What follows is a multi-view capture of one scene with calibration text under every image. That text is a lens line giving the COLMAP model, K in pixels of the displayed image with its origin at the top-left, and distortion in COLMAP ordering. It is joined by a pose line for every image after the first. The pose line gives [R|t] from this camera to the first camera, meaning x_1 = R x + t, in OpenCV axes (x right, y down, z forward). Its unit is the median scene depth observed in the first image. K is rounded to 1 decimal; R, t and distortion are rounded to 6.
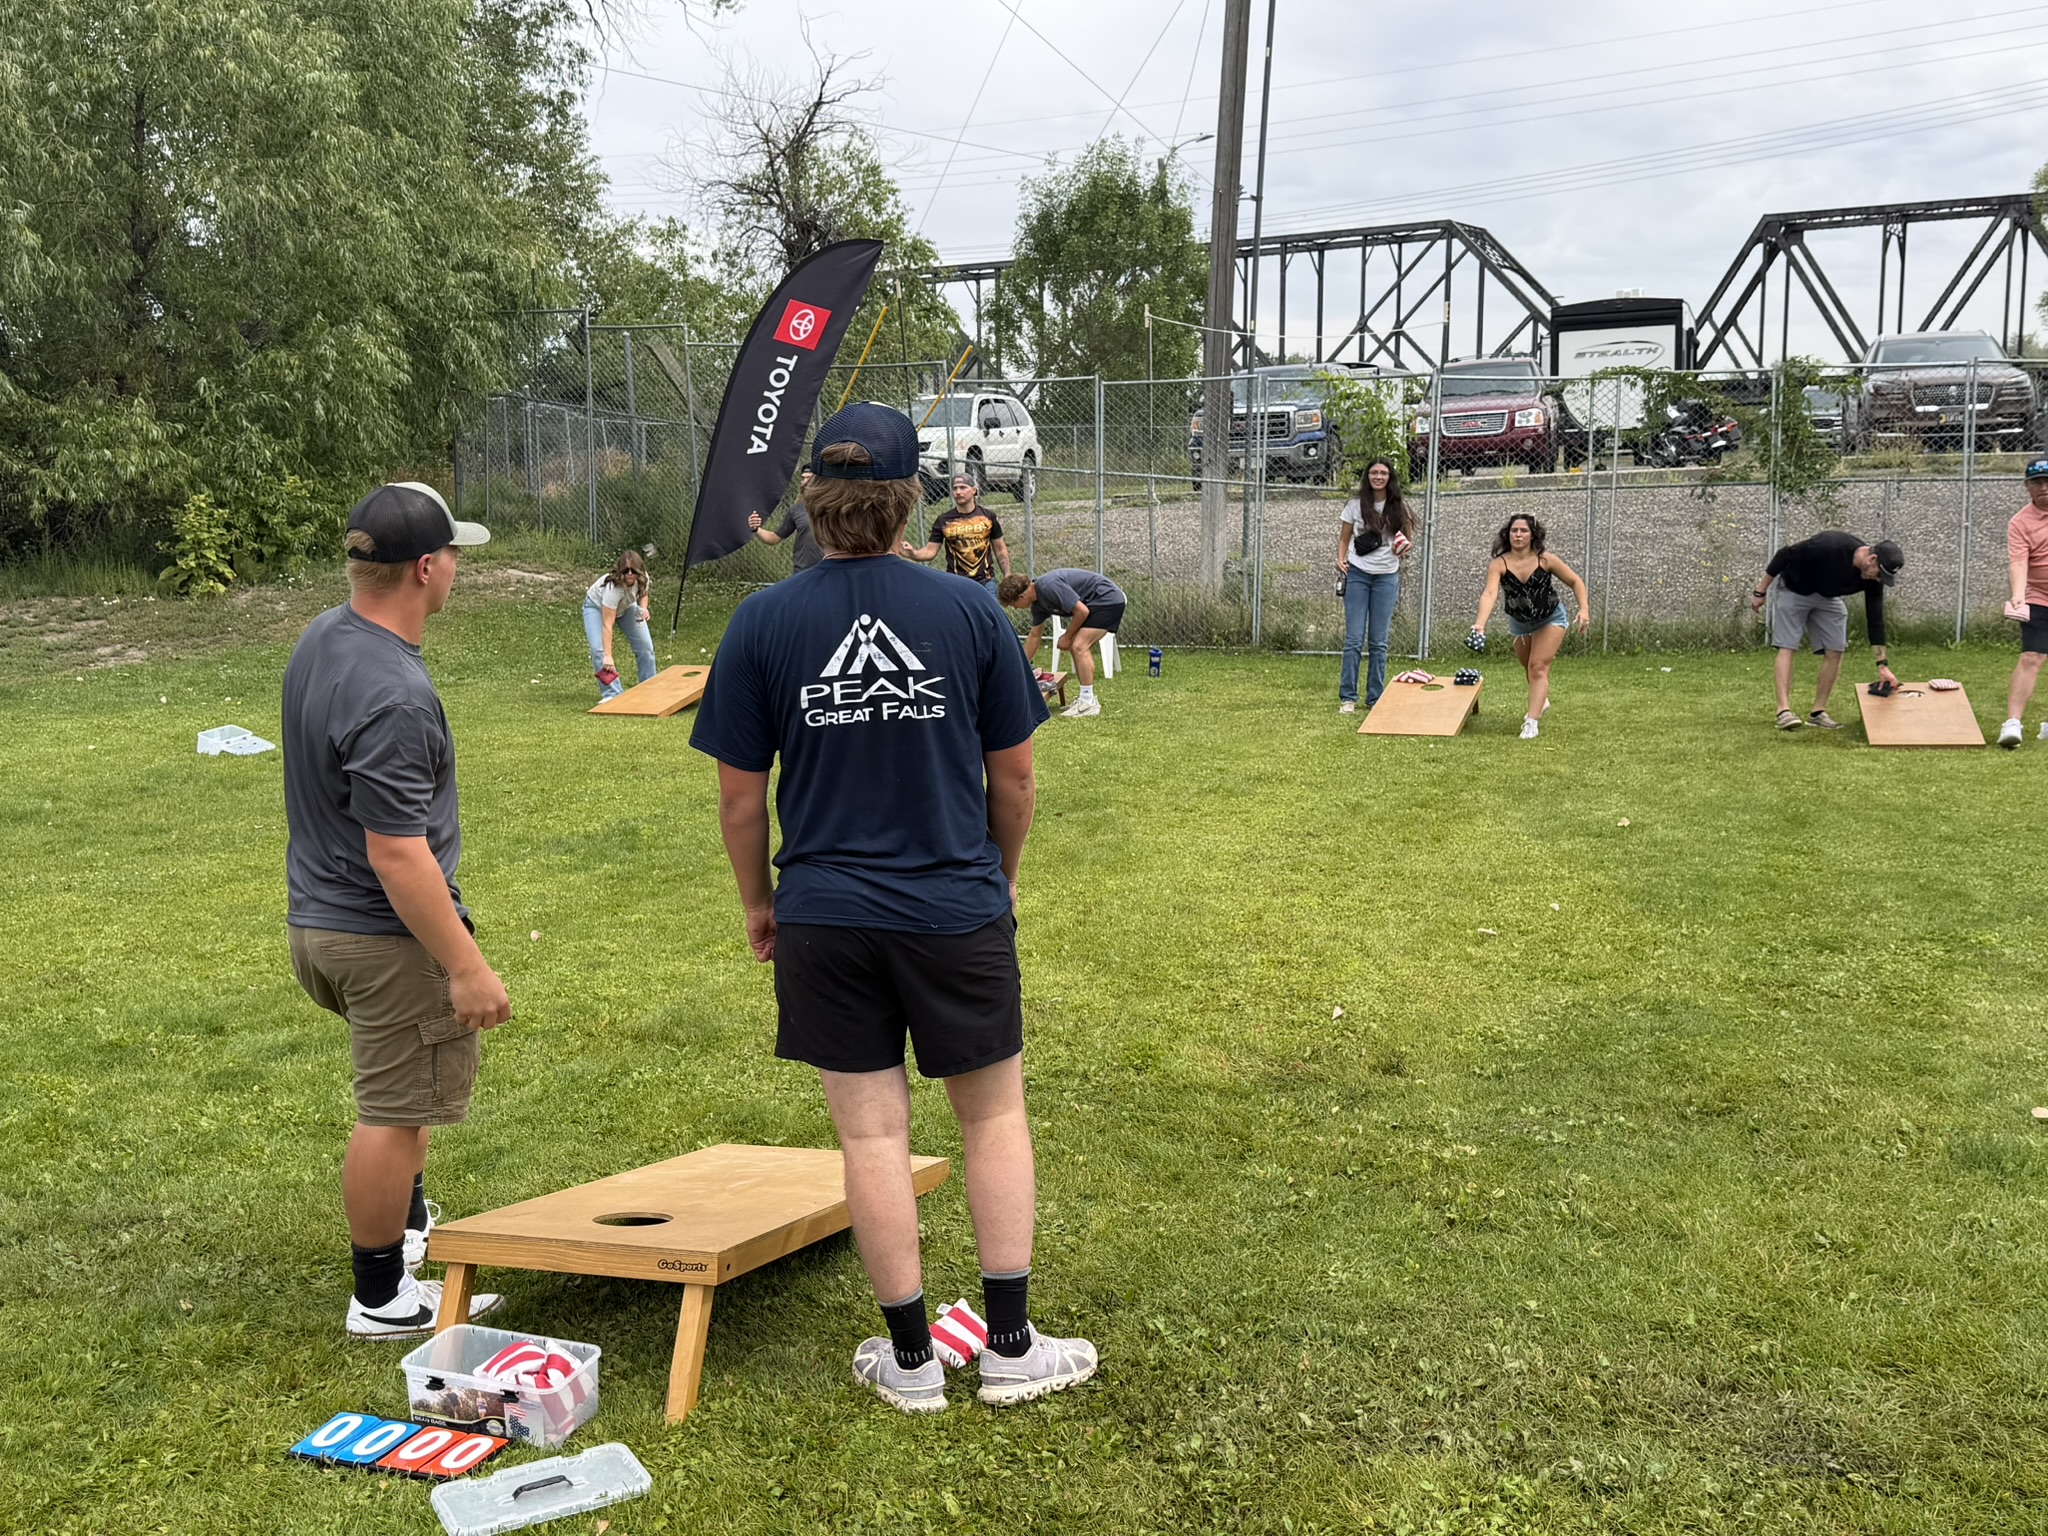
lens RADIAL K [[2031.9, 0, 1065.3], [0, 2031.9, 766.6], [0, 0, 1]] dist [0.049209, 0.000000]
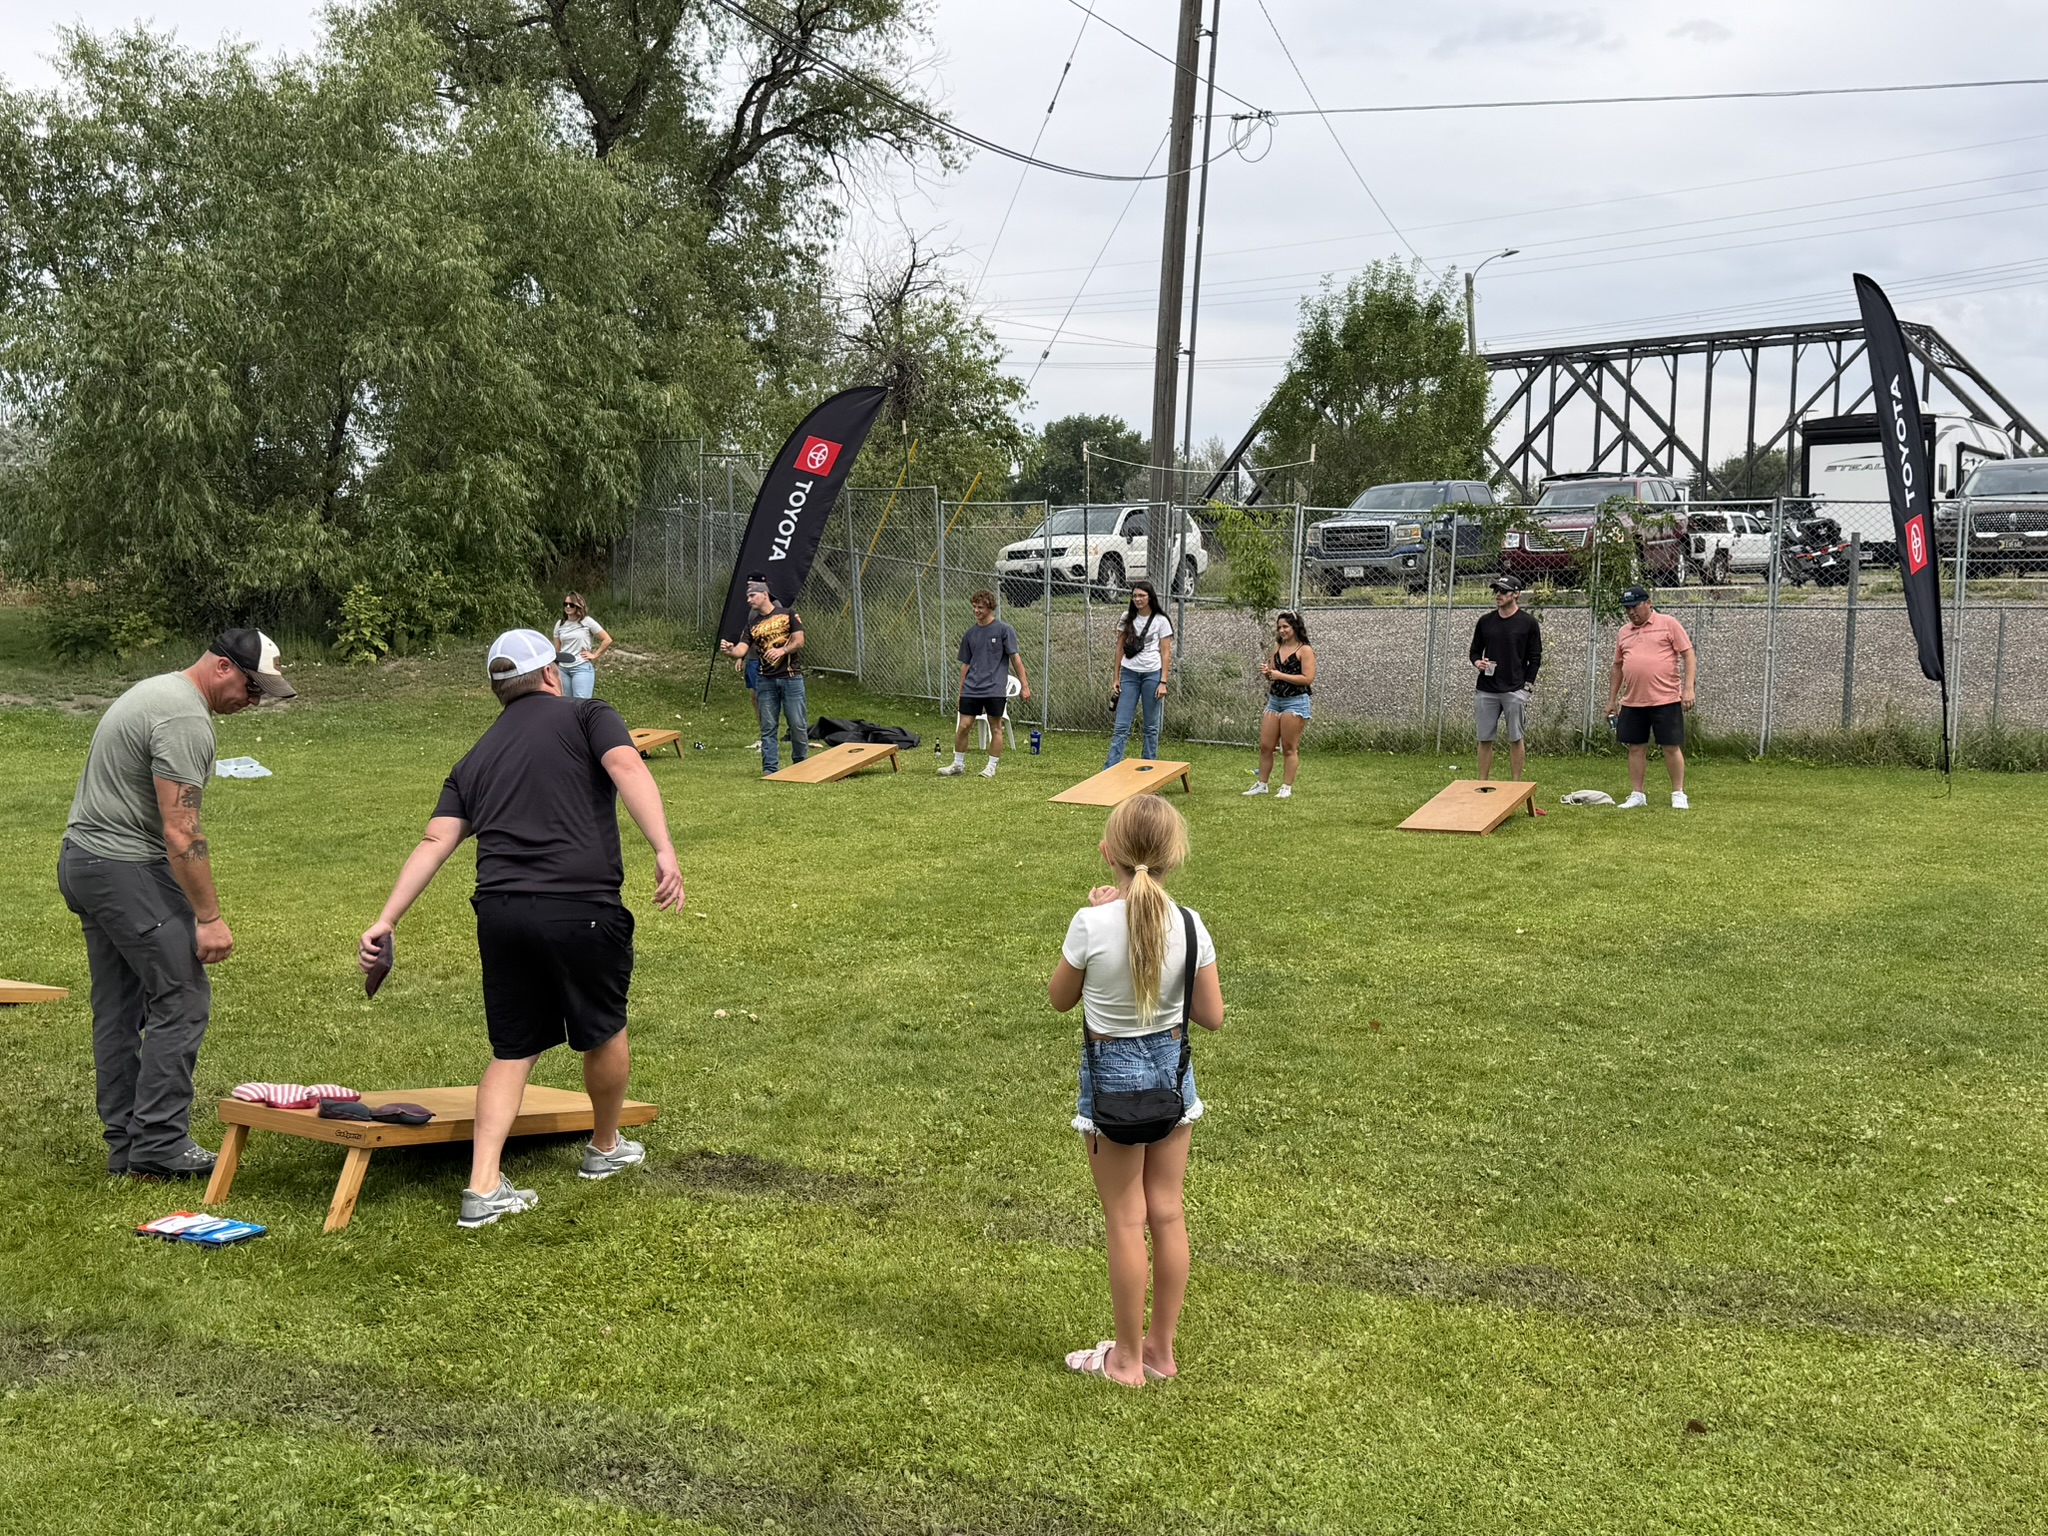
lens RADIAL K [[2031.9, 0, 1013.6], [0, 2031.9, 770.2], [0, 0, 1]] dist [0.049209, 0.000000]
pose [[0.967207, 0.044881, -0.249992, 0.198186], [-0.055577, 0.997809, -0.035888, 0.004939], [0.247834, 0.048605, 0.967583, -0.091769]]
